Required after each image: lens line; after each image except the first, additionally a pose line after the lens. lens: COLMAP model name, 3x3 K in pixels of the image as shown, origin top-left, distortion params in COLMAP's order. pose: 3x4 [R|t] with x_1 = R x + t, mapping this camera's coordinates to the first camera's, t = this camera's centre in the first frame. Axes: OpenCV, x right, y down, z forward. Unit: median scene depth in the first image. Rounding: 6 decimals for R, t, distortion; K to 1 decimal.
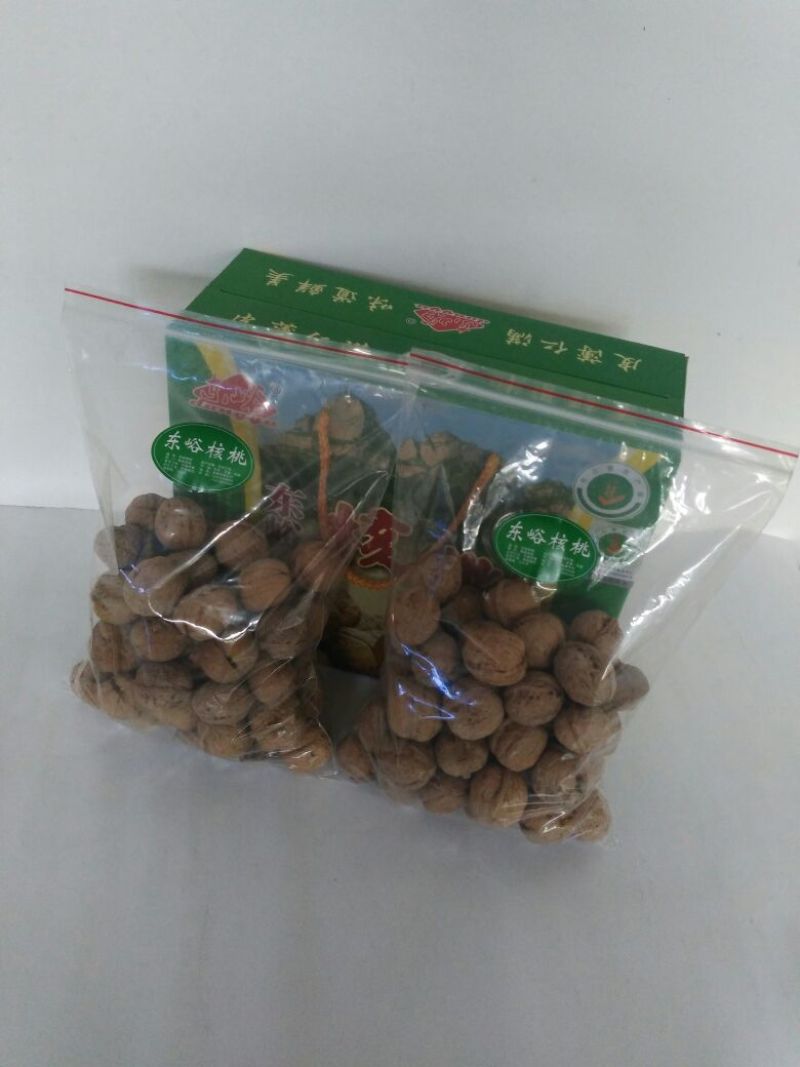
lens RADIAL K [[685.4, 0, 400.0], [0, 685.4, 533.5], [0, 0, 1]] dist [-0.005860, -0.064125]
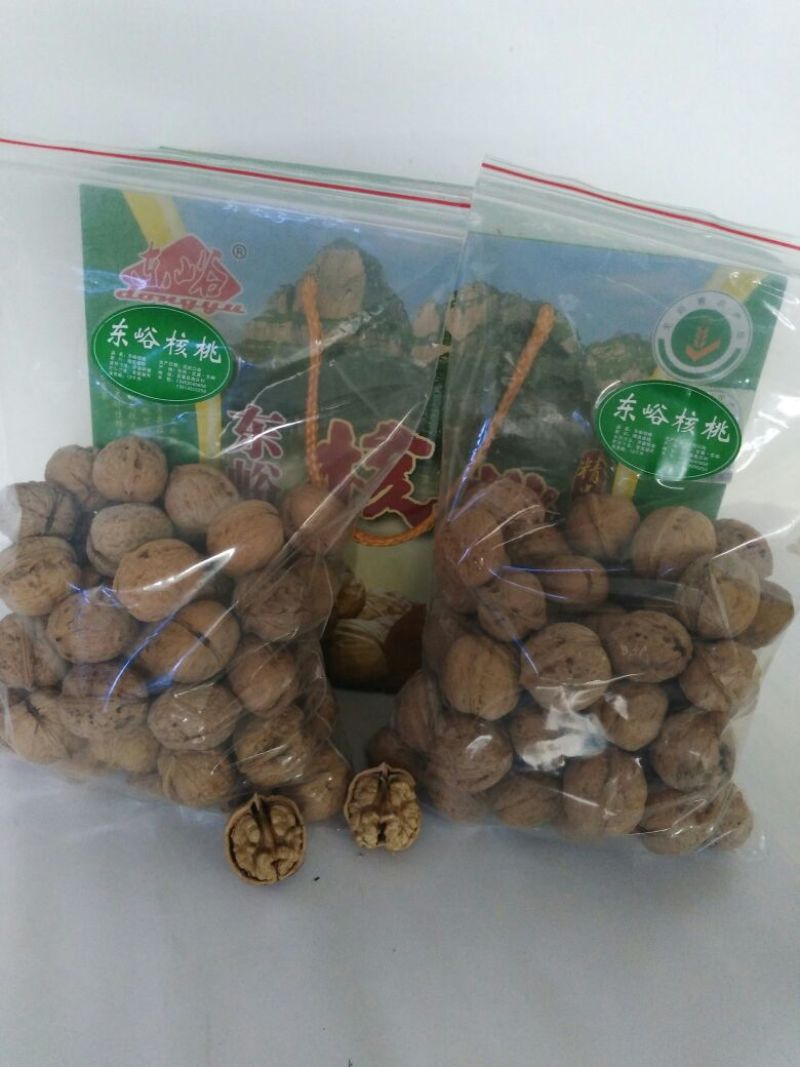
lens RADIAL K [[685.4, 0, 400.0], [0, 685.4, 533.5], [0, 0, 1]] dist [-0.005860, -0.064125]
pose [[0.984405, -0.109034, 0.138049, -0.136382], [0.130395, 0.979022, -0.156569, 0.204032], [-0.118081, 0.172128, 0.977972, 0.301415]]
